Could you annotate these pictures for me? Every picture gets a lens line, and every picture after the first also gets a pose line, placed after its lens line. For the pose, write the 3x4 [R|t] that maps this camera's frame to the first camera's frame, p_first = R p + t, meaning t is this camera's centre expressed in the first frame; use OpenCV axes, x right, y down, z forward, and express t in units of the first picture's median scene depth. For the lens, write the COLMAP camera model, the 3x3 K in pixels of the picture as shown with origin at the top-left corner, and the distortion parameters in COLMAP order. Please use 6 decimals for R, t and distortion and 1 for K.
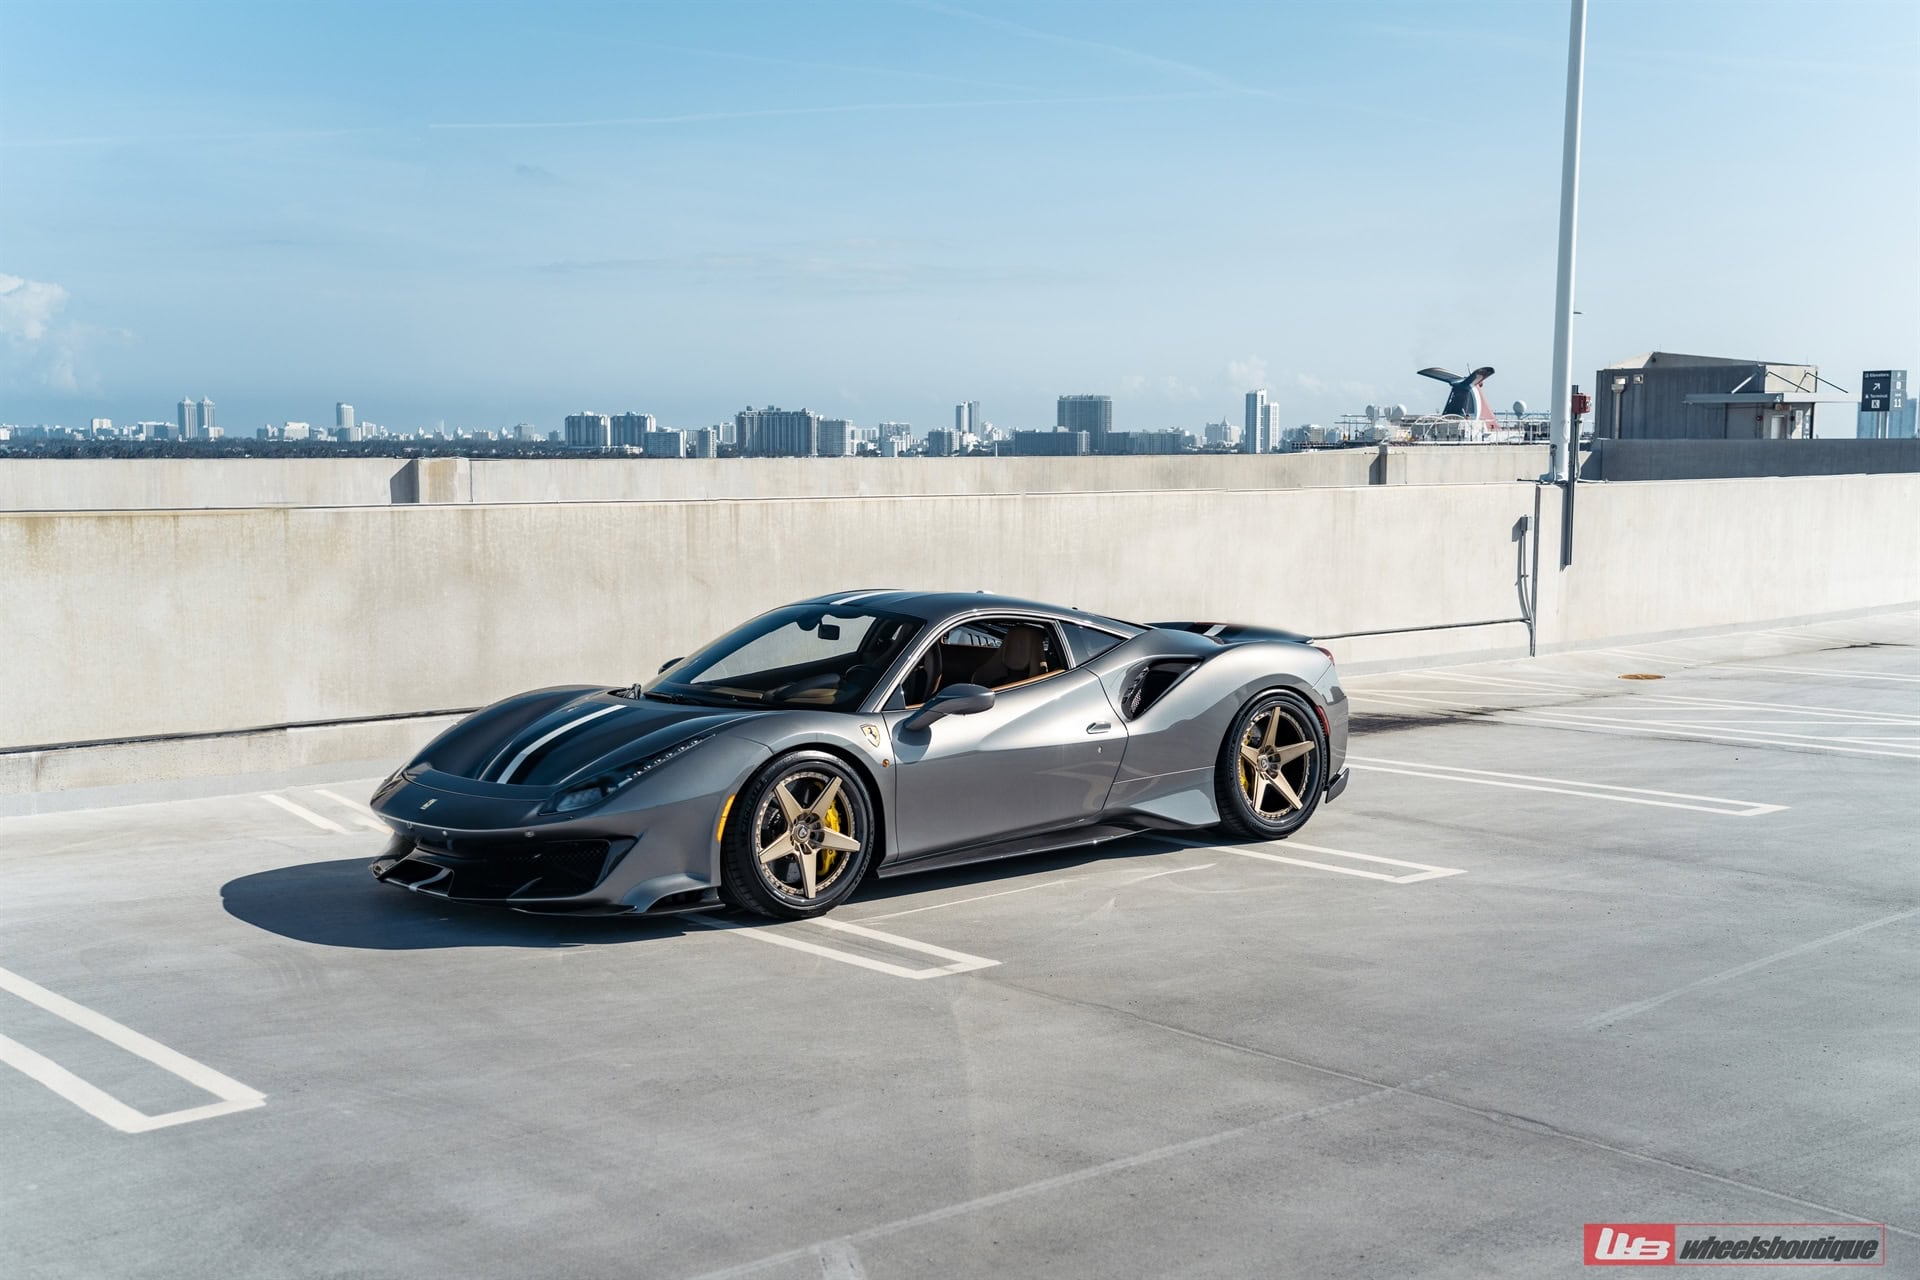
lens RADIAL K [[2192.0, 0, 954.2], [0, 2192.0, 629.6], [0, 0, 1]] dist [0.114658, 0.000000]
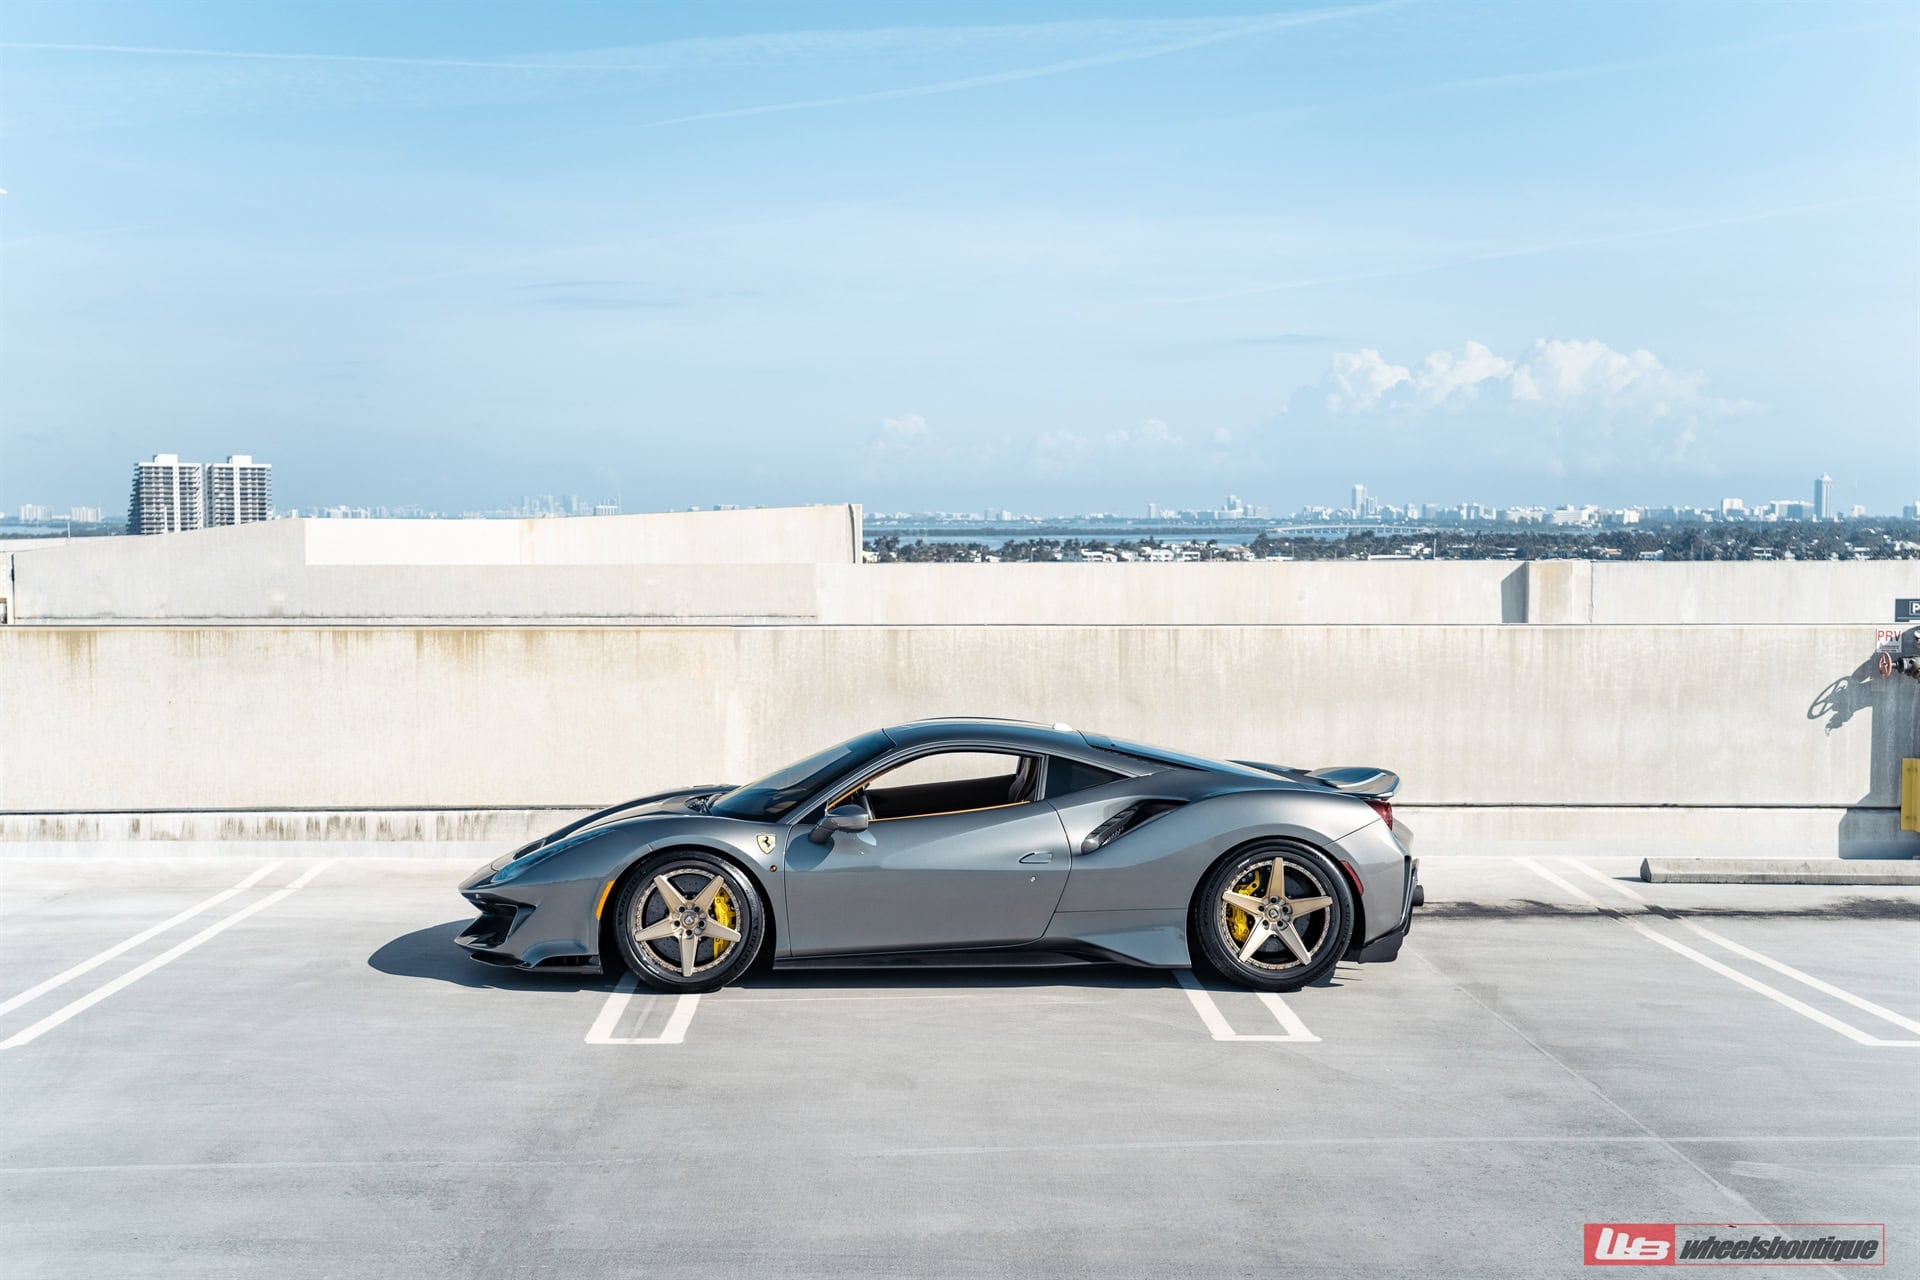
lens RADIAL K [[2367.0, 0, 958.6], [0, 2367.0, 637.1], [0, 0, 1]] dist [0.171961, 0.000000]
pose [[0.781340, 0.030126, -0.623379, 0.591596], [-0.052958, 0.998432, -0.018125, -0.031122], [0.621855, 0.047175, 0.781710, 0.059455]]
